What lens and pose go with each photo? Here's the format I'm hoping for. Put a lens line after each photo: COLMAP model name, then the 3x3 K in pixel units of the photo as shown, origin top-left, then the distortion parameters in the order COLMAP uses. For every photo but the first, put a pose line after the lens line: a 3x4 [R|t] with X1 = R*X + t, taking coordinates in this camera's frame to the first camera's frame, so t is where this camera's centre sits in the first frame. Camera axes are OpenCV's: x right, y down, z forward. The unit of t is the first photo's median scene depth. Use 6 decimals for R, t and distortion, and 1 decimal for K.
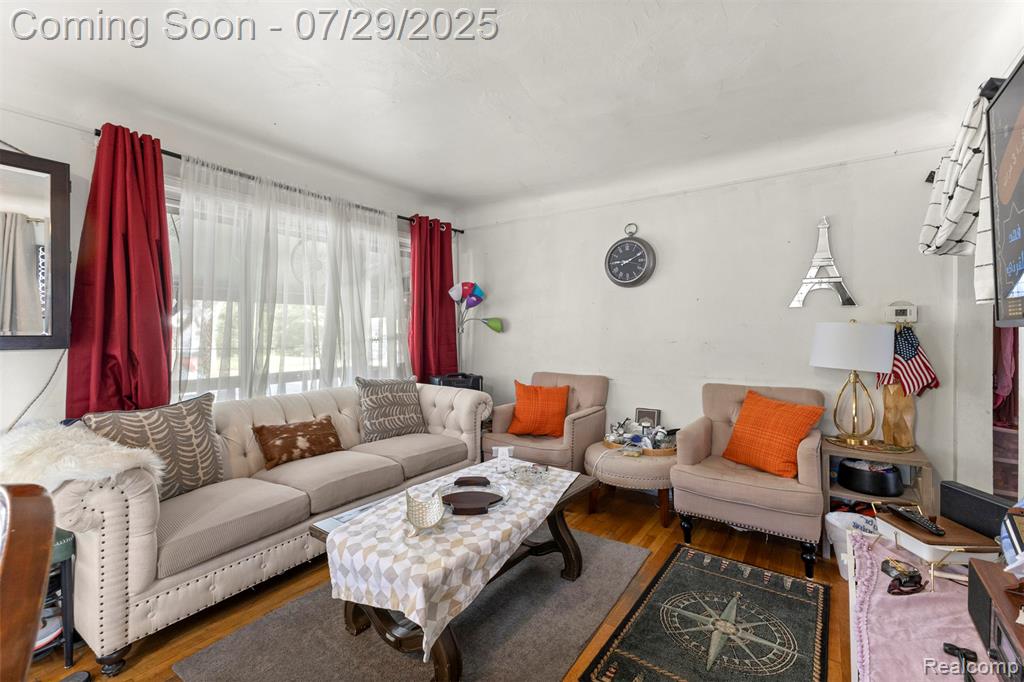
lens RADIAL K [[447.0, 0, 515.0], [0, 447.0, 335.3], [0, 0, 1]] dist [0.012756, -0.000804]
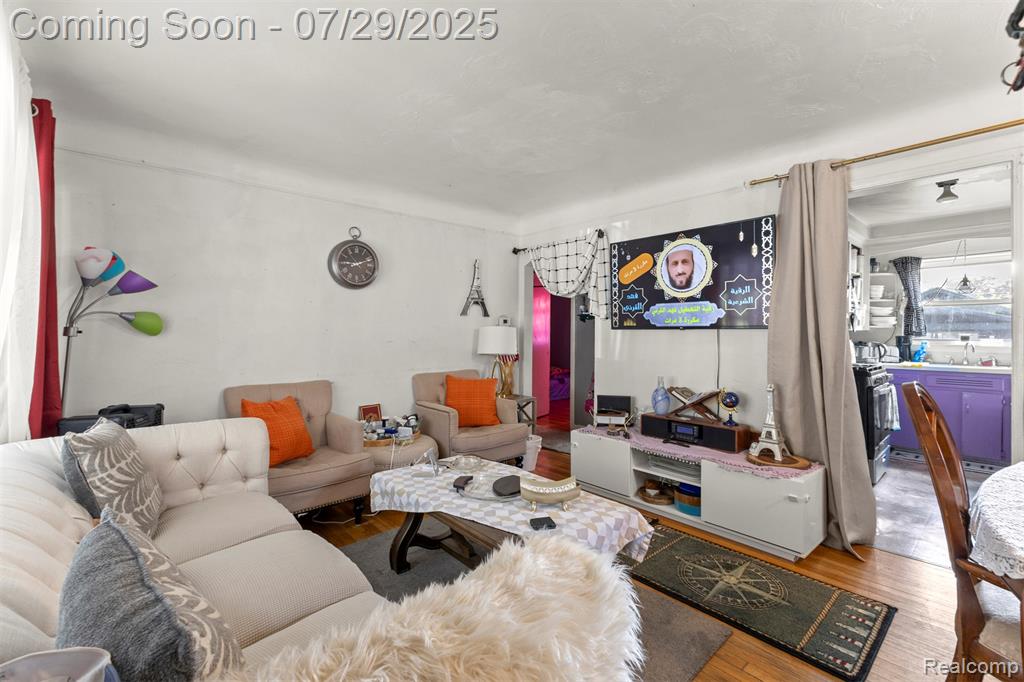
lens RADIAL K [[447.0, 0, 520.7], [0, 447.0, 333.0], [0, 0, 1]] dist [0.012756, -0.000804]
pose [[0.206881, -0.001371, 0.978365, -0.668947], [0.010500, 0.999945, -0.000819, -0.002898], [-0.978310, 0.010442, 0.206884, 0.426652]]
